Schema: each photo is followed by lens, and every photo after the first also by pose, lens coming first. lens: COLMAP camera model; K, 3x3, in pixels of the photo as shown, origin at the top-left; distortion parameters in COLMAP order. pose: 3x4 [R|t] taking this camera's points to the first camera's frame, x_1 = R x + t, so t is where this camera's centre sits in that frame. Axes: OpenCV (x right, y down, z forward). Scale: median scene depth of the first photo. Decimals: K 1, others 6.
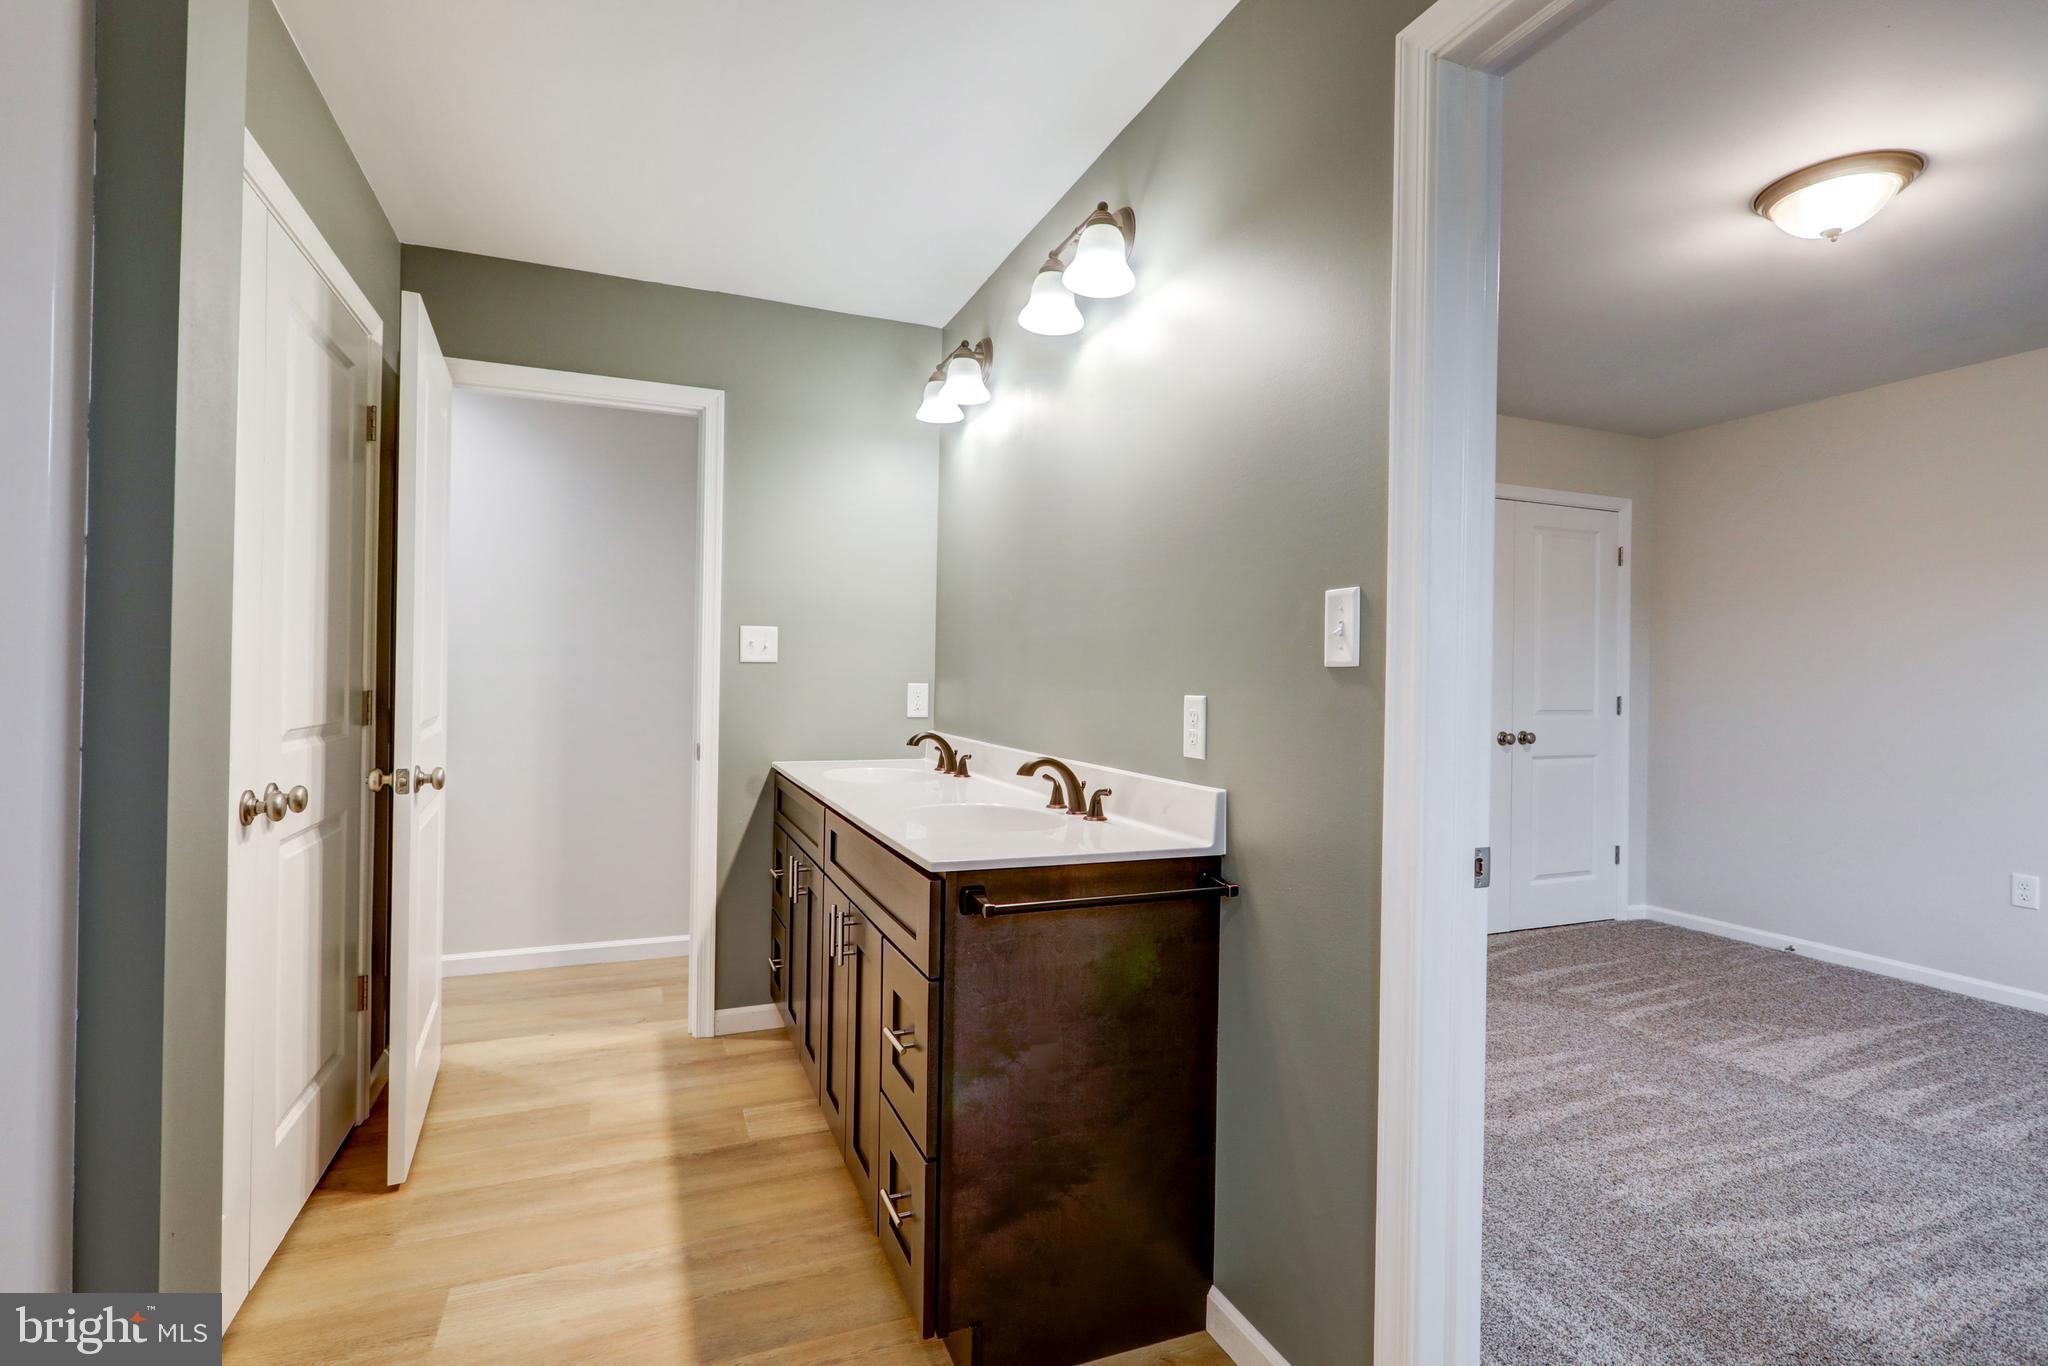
lens RADIAL K [[971.2, 0, 1025.5], [0, 971.2, 676.0], [0, 0, 1]] dist [-0.005786, 0.001869]
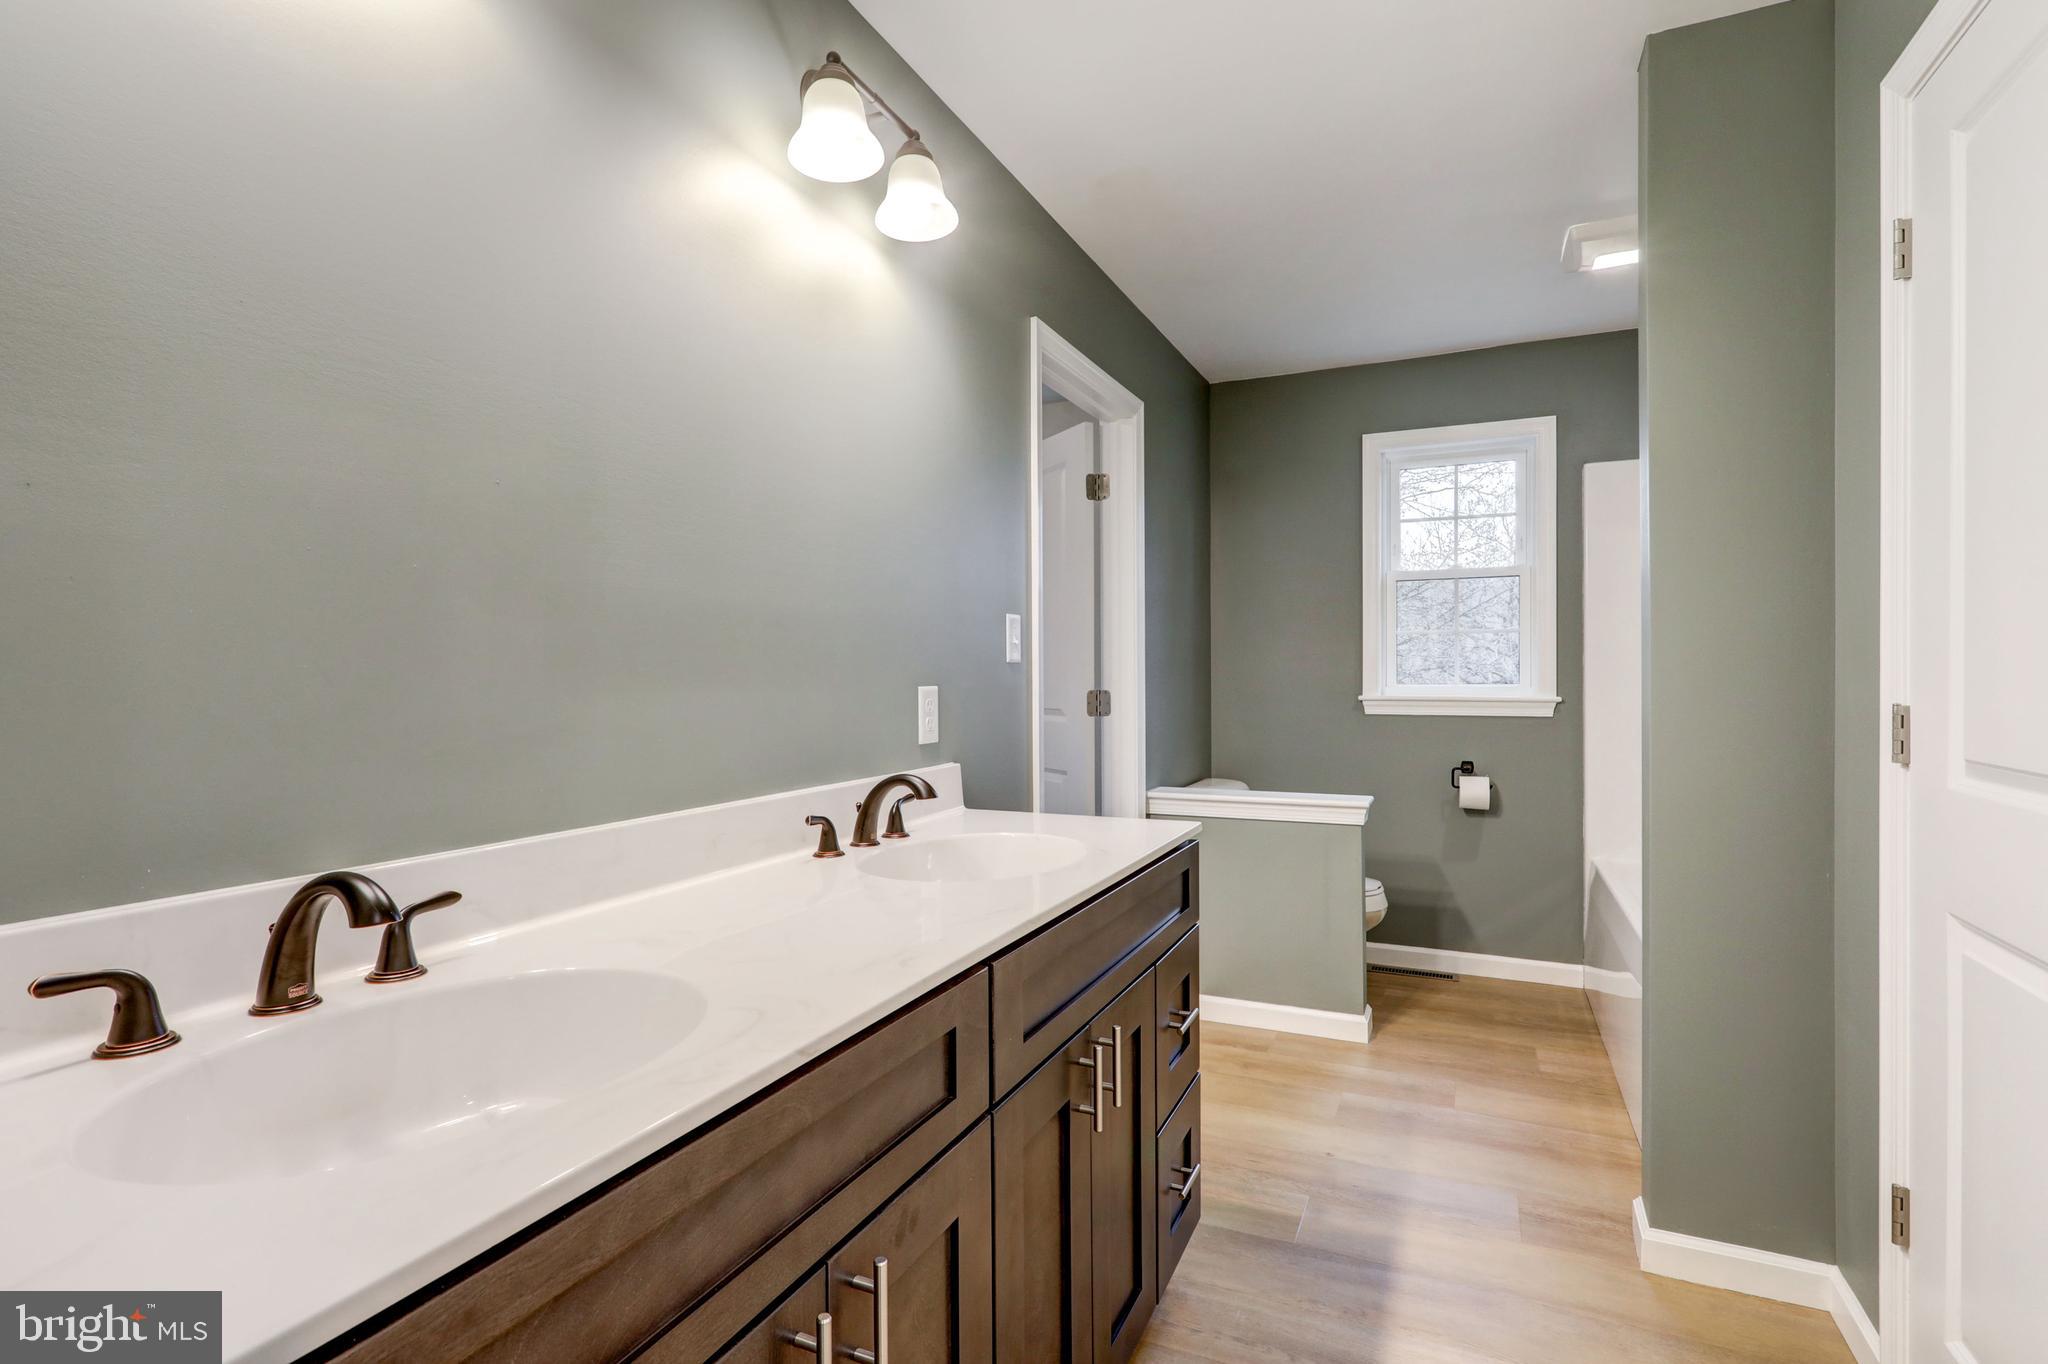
lens RADIAL K [[971.2, 0, 1025.5], [0, 971.2, 675.0], [0, 0, 1]] dist [-0.005786, 0.001869]
pose [[-0.687016, -0.013525, 0.726517, -0.700809], [-0.010006, 0.999908, 0.009152, -0.002809], [-0.726574, -0.000982, -0.687088, 1.688597]]
